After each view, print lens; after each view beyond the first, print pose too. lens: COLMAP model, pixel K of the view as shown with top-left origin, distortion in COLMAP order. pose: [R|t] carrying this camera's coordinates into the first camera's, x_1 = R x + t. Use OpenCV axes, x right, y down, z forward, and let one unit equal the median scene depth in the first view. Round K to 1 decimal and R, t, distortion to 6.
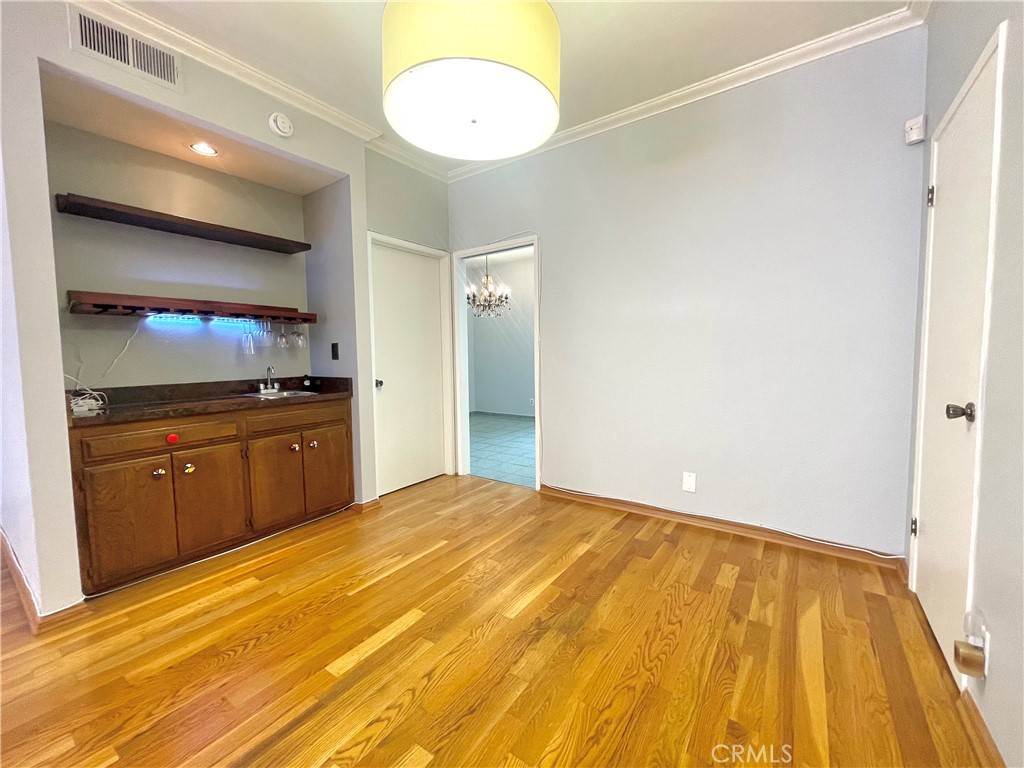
lens RADIAL K [[411.6, 0, 512.0], [0, 411.6, 384.0], [0, 0, 1]] dist [-0.011464, 0.000421]
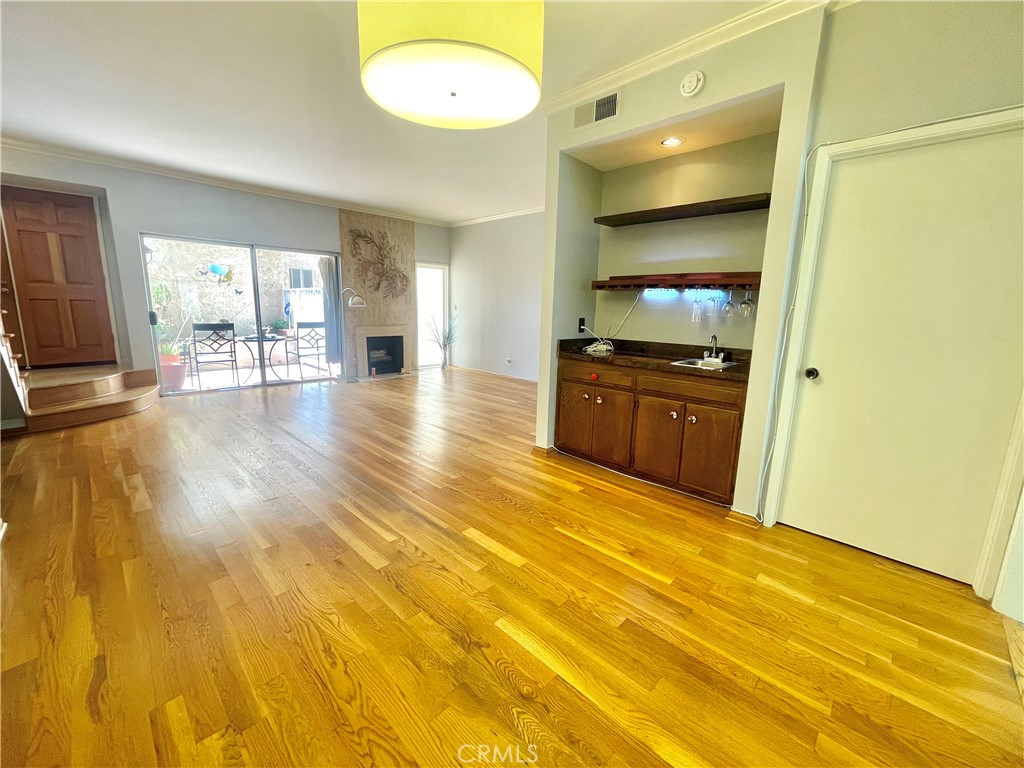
lens RADIAL K [[411.6, 0, 512.0], [0, 411.6, 384.0], [0, 0, 1]] dist [-0.011464, 0.000421]
pose [[-0.163893, 0.193977, -0.967219, 0.591093], [-0.094596, 0.972868, 0.211139, -0.113836], [0.981932, 0.126099, -0.141097, 0.833943]]
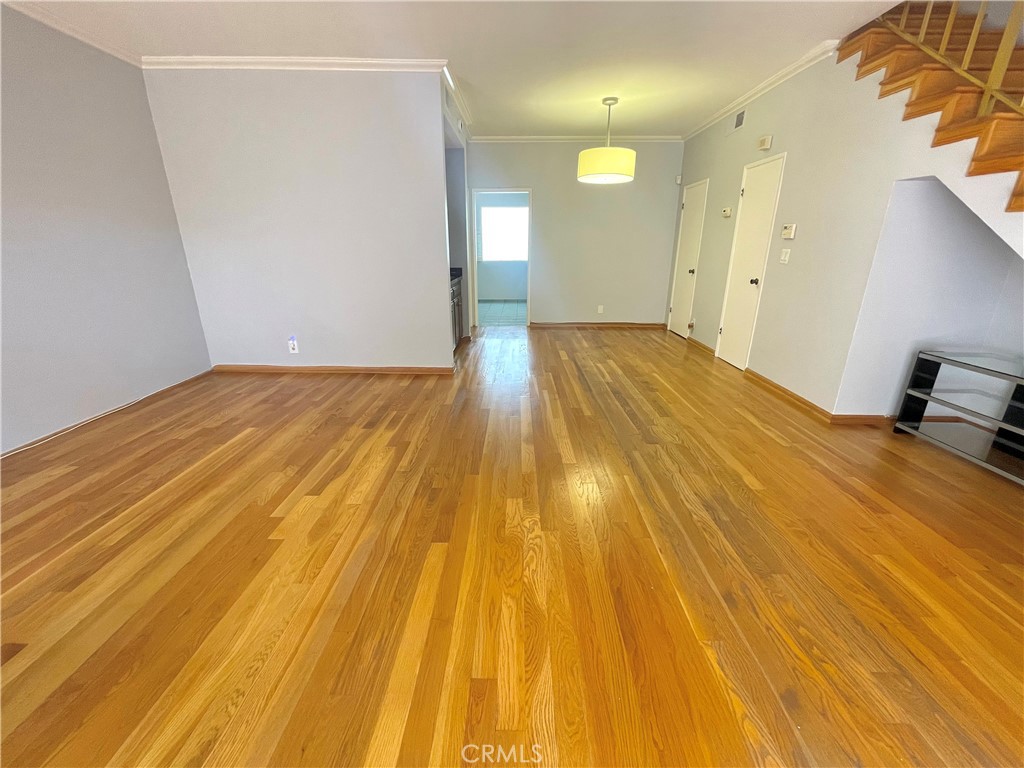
lens RADIAL K [[411.6, 0, 512.0], [0, 411.6, 384.0], [0, 0, 1]] dist [-0.011464, 0.000421]
pose [[0.827989, -0.164189, 0.536169, -1.614856], [0.027148, 0.966788, 0.254133, 0.035579], [-0.560087, -0.195863, 0.804947, -0.894084]]
